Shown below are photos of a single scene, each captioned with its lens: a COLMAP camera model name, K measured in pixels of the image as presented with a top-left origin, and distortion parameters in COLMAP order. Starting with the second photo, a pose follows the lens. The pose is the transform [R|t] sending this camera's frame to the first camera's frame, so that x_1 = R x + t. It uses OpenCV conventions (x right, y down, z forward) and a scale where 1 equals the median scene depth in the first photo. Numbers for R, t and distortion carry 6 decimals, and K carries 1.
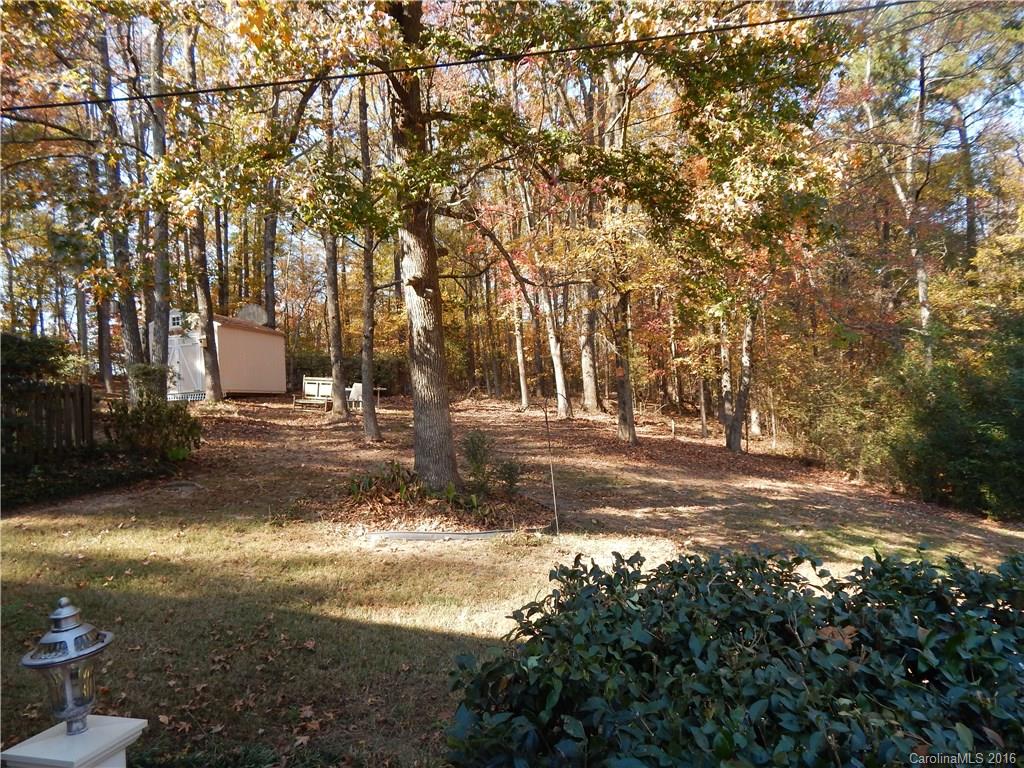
lens RADIAL K [[676.3, 0, 512.6], [0, 676.3, 383.1], [0, 0, 1]] dist [-0.014223, 0.000128]
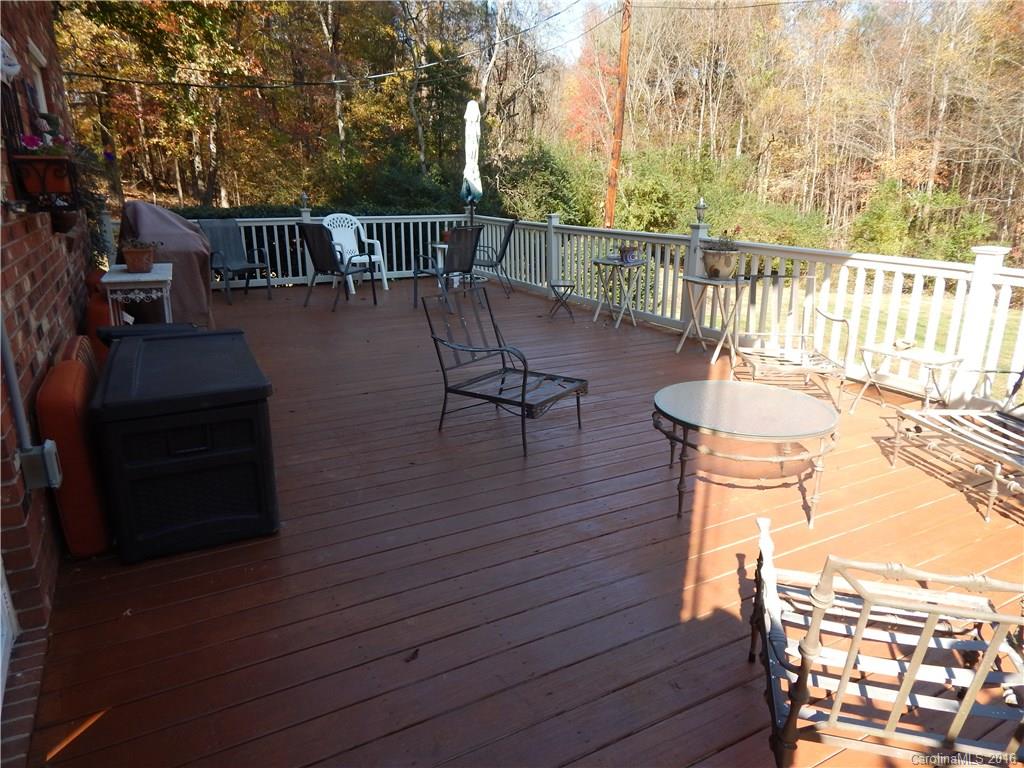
lens RADIAL K [[676.3, 0, 513.1], [0, 676.3, 381.6], [0, 0, 1]] dist [-0.014223, 0.000128]
pose [[0.746072, -0.135144, 0.652007, -0.109100], [-0.069764, 0.957933, 0.278383, -0.002376], [-0.662201, -0.253181, 0.705259, -0.345176]]
